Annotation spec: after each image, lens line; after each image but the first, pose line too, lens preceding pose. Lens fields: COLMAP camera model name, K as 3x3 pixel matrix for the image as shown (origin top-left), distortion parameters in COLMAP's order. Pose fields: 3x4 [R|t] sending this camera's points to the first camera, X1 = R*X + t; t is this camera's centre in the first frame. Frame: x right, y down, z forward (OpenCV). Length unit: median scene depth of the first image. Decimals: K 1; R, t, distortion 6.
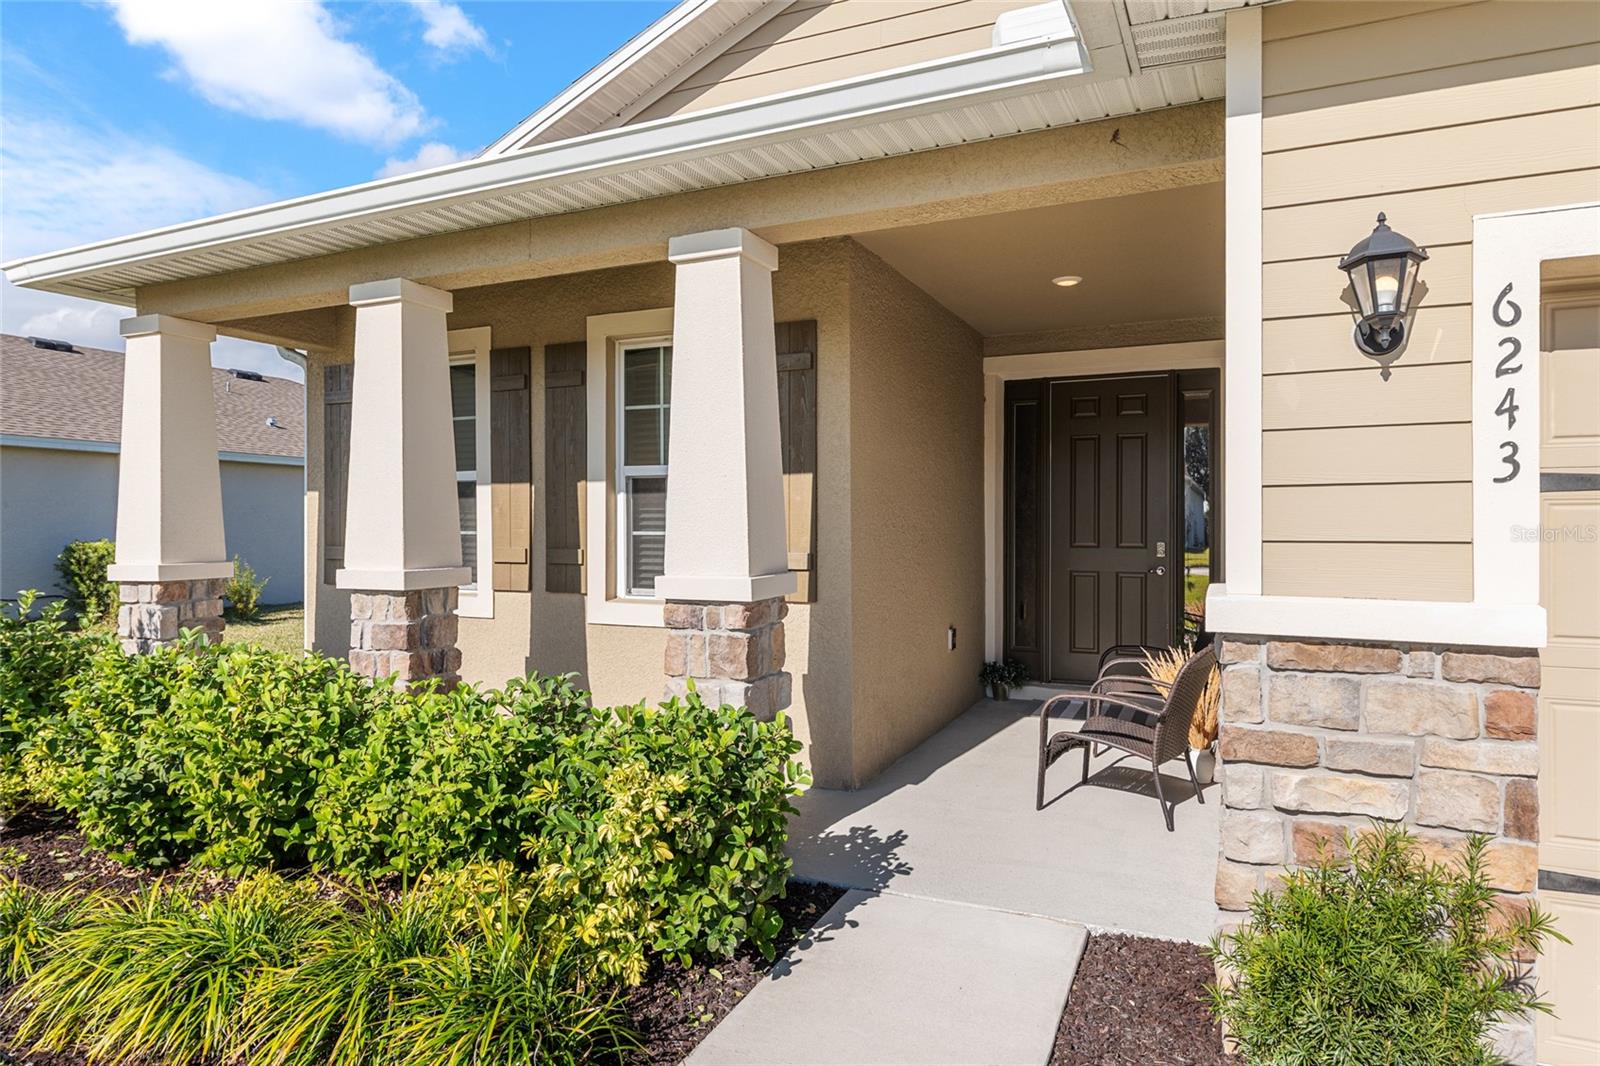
lens RADIAL K [[959.7, 0, 799.4], [0, 959.7, 522.6], [0, 0, 1]] dist [0.000831, 0.000104]
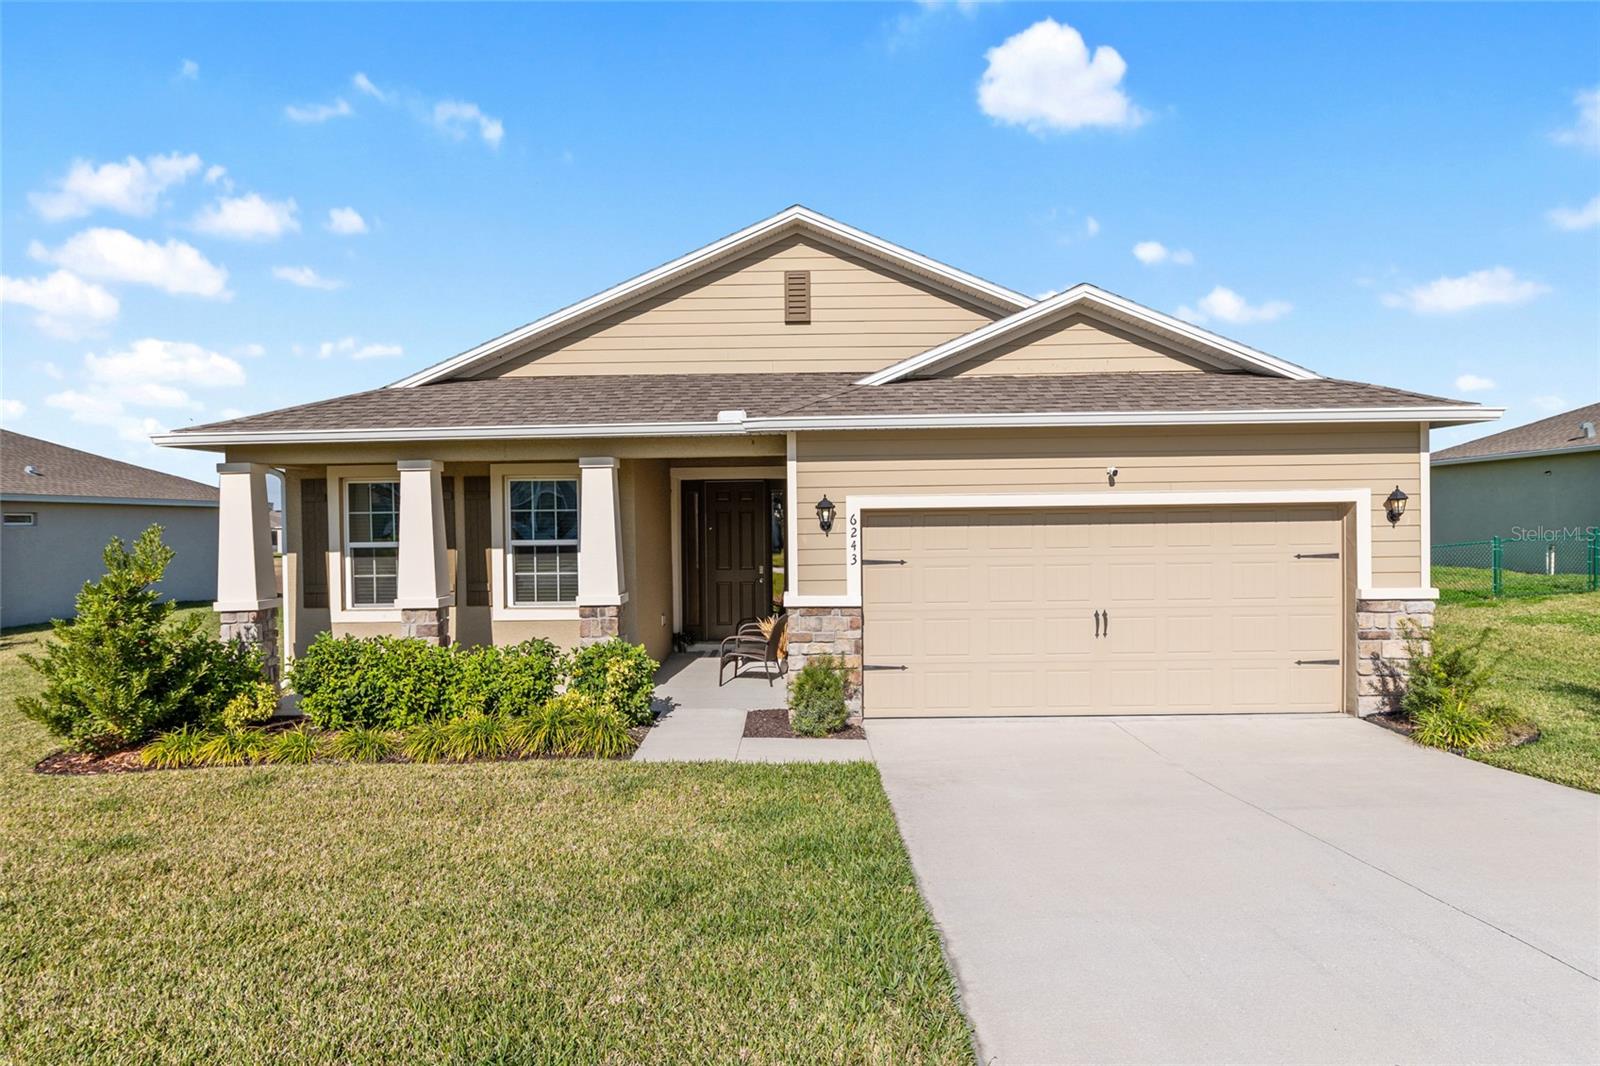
lens RADIAL K [[959.7, 0, 799.4], [0, 959.7, 522.6], [0, 0, 1]] dist [0.000831, 0.000104]
pose [[0.913127, -0.012583, 0.407481, -0.563777], [0.011398, 0.999921, 0.005337, -0.125370], [-0.407516, -0.000229, 0.913198, -1.322305]]
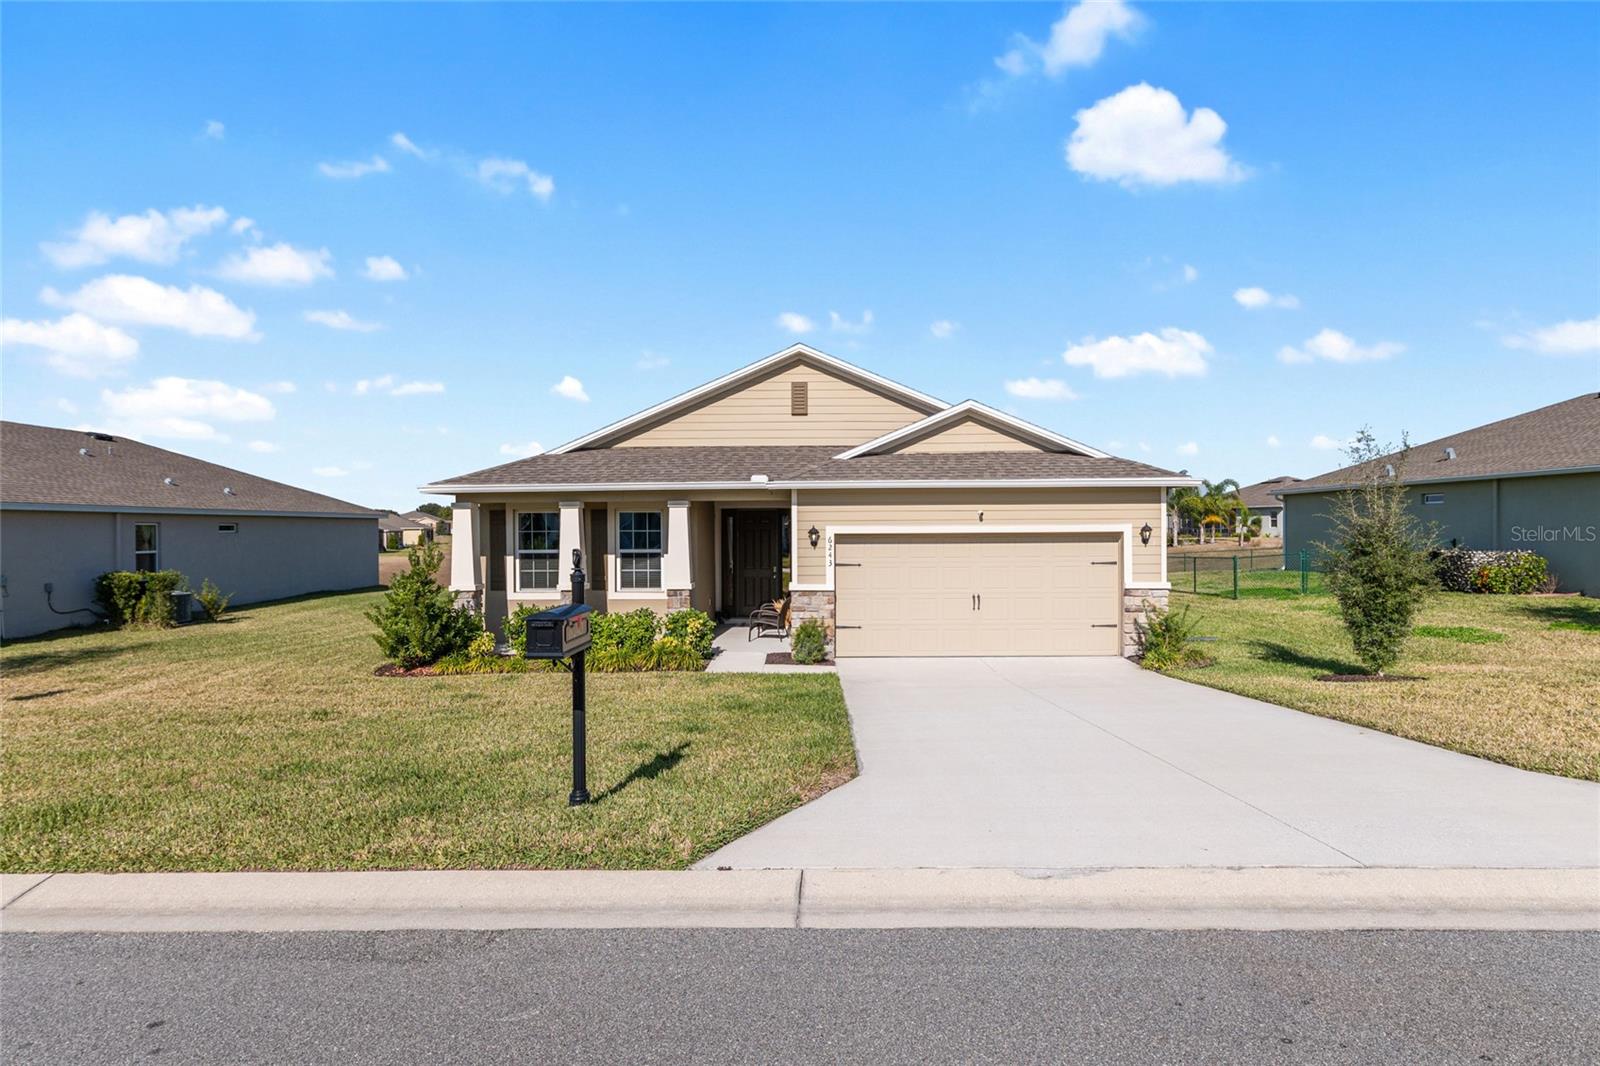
lens RADIAL K [[916.4, 0, 800.0], [0, 916.4, 533.0], [0, 0, 1]] dist [-0.001450, -0.000080]
pose [[0.916428, -0.008664, 0.400105, -1.070812], [0.004027, 0.999915, 0.012429, -0.187434], [-0.400178, -0.009779, 0.916385, -2.539418]]
